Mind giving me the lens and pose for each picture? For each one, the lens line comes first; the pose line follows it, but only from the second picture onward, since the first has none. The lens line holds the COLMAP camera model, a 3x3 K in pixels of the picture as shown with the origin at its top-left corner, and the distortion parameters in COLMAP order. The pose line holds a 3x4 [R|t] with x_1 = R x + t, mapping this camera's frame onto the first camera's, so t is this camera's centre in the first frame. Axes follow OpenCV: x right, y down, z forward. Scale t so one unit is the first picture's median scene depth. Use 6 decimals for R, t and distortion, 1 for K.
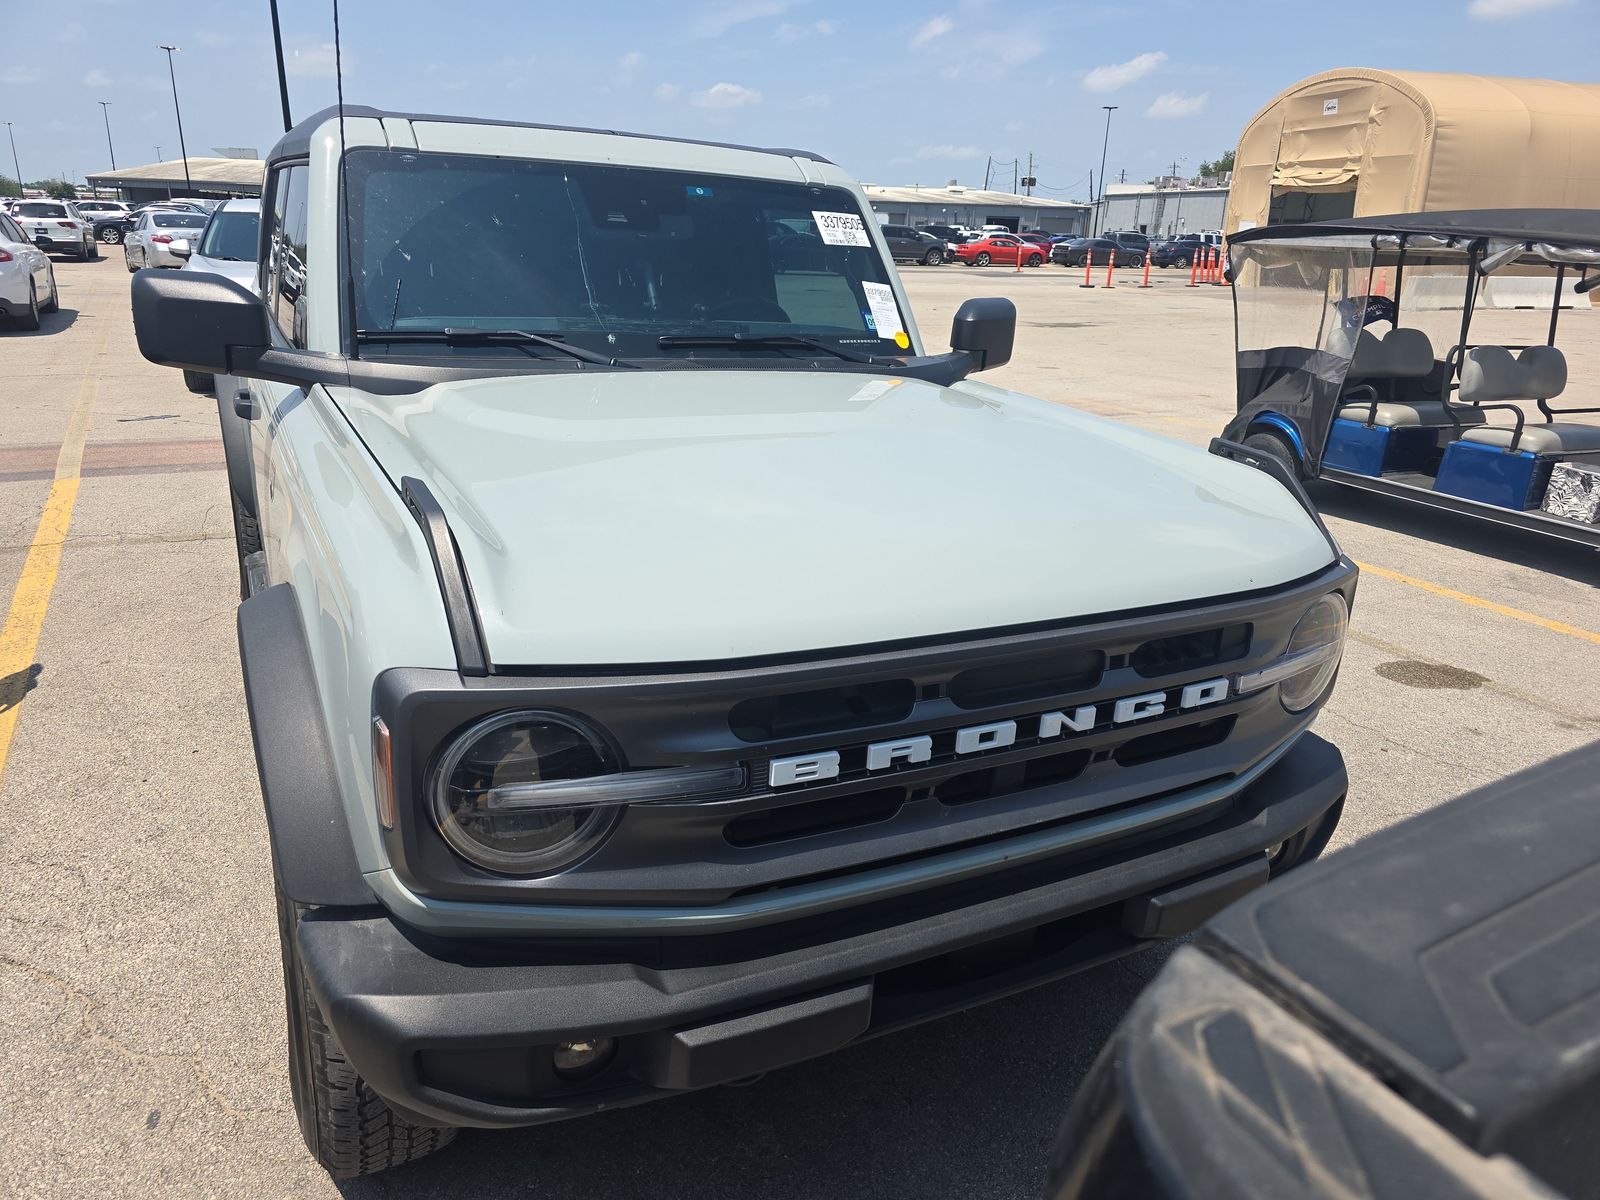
lens RADIAL K [[1106.4, 0, 801.3], [0, 1106.4, 594.1], [0, 0, 1]] dist [0.048128, -0.043753]
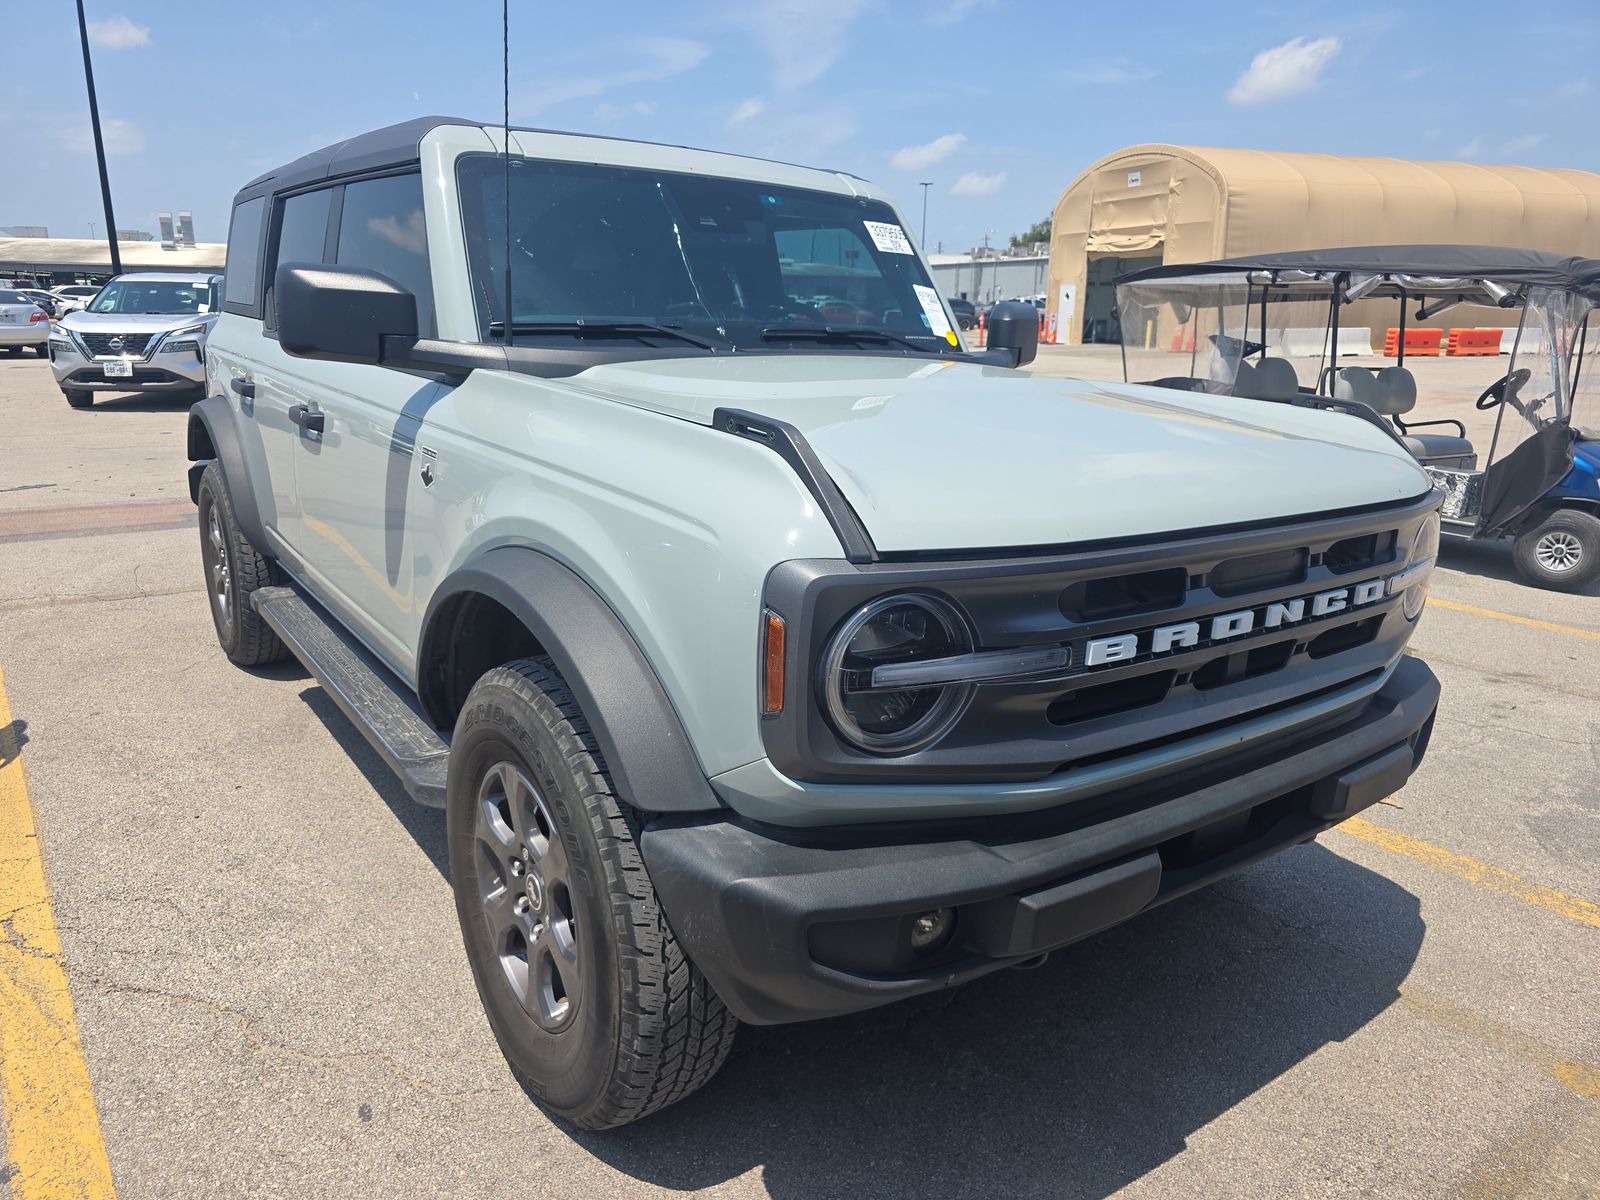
lens RADIAL K [[1106.4, 0, 816.0], [0, 1106.4, 590.8], [0, 0, 1]] dist [0.048128, -0.043753]
pose [[0.987915, -0.055347, 0.144777, -0.265309], [0.063990, 0.996393, -0.055734, 0.084391], [-0.141170, 0.064324, 0.987893, -0.035410]]
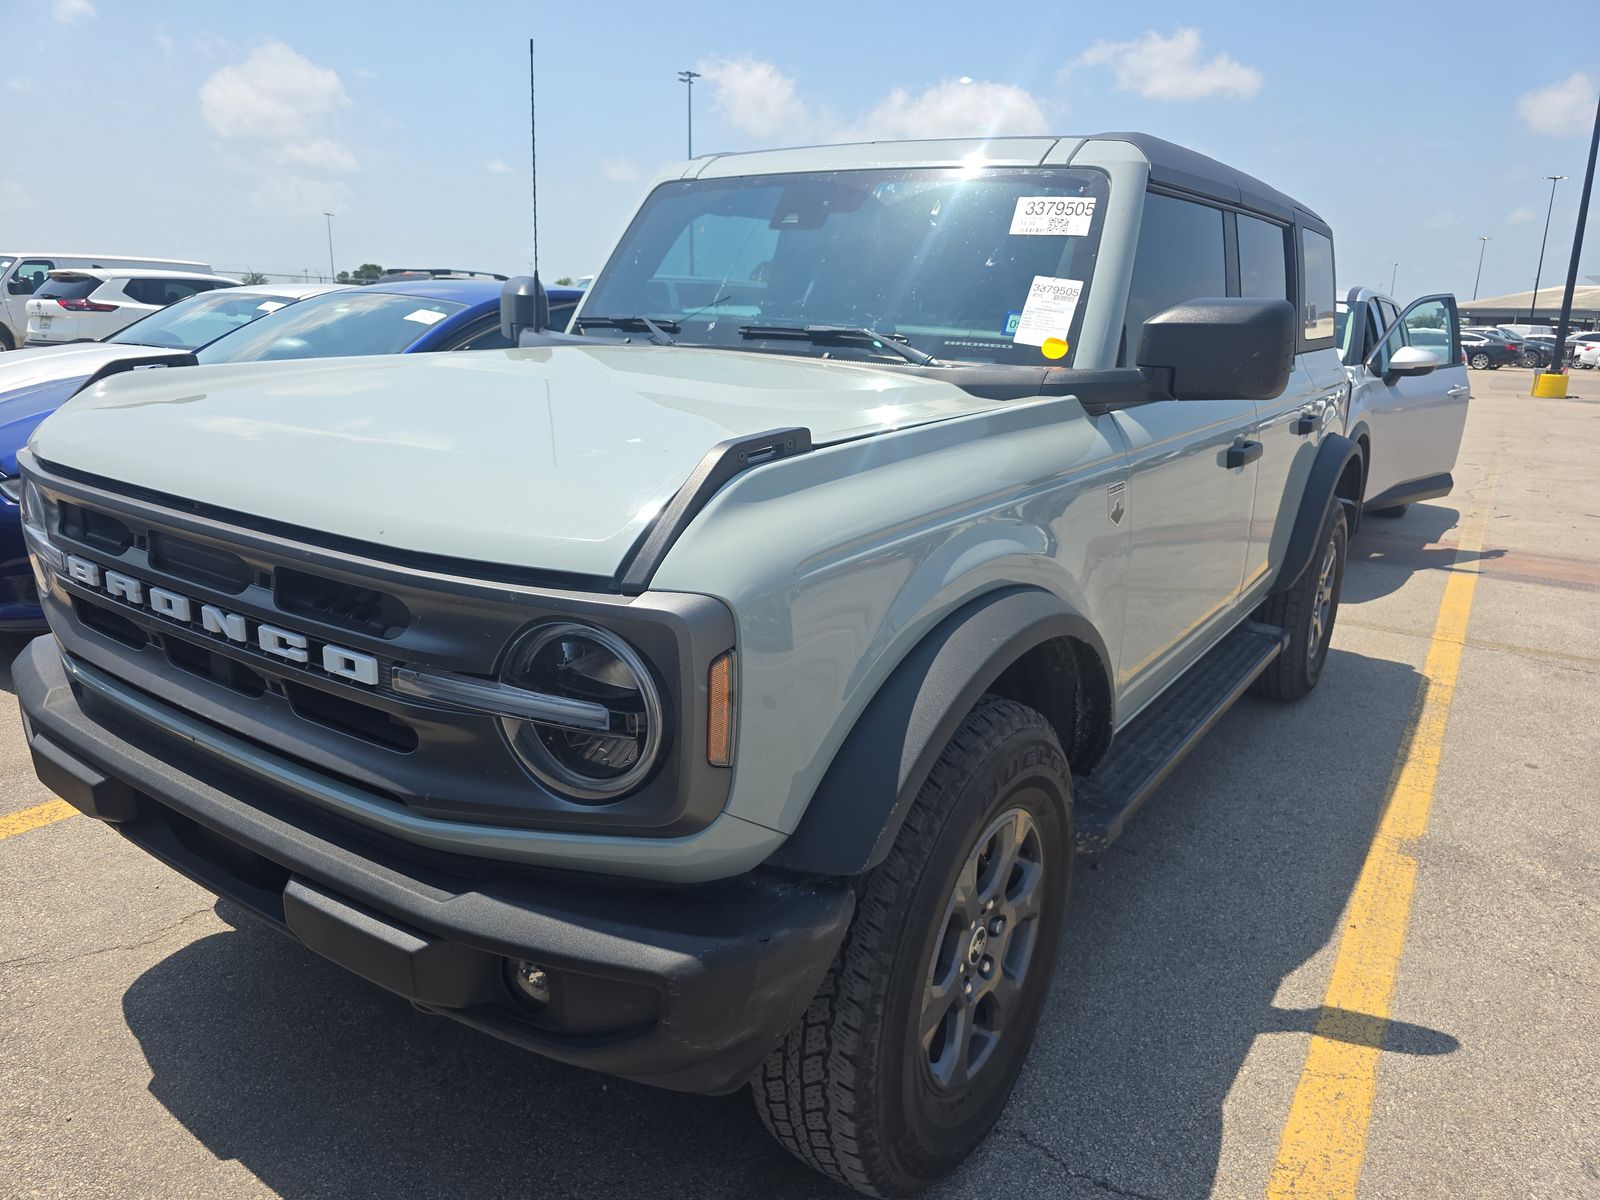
lens RADIAL K [[1106.4, 0, 799.8], [0, 1106.4, 595.5], [0, 0, 1]] dist [0.048128, -0.043753]
pose [[0.518604, 0.181957, -0.835429, 0.864634], [-0.284844, 0.958045, 0.031842, -0.048284], [0.806172, 0.221454, 0.548676, 0.598544]]
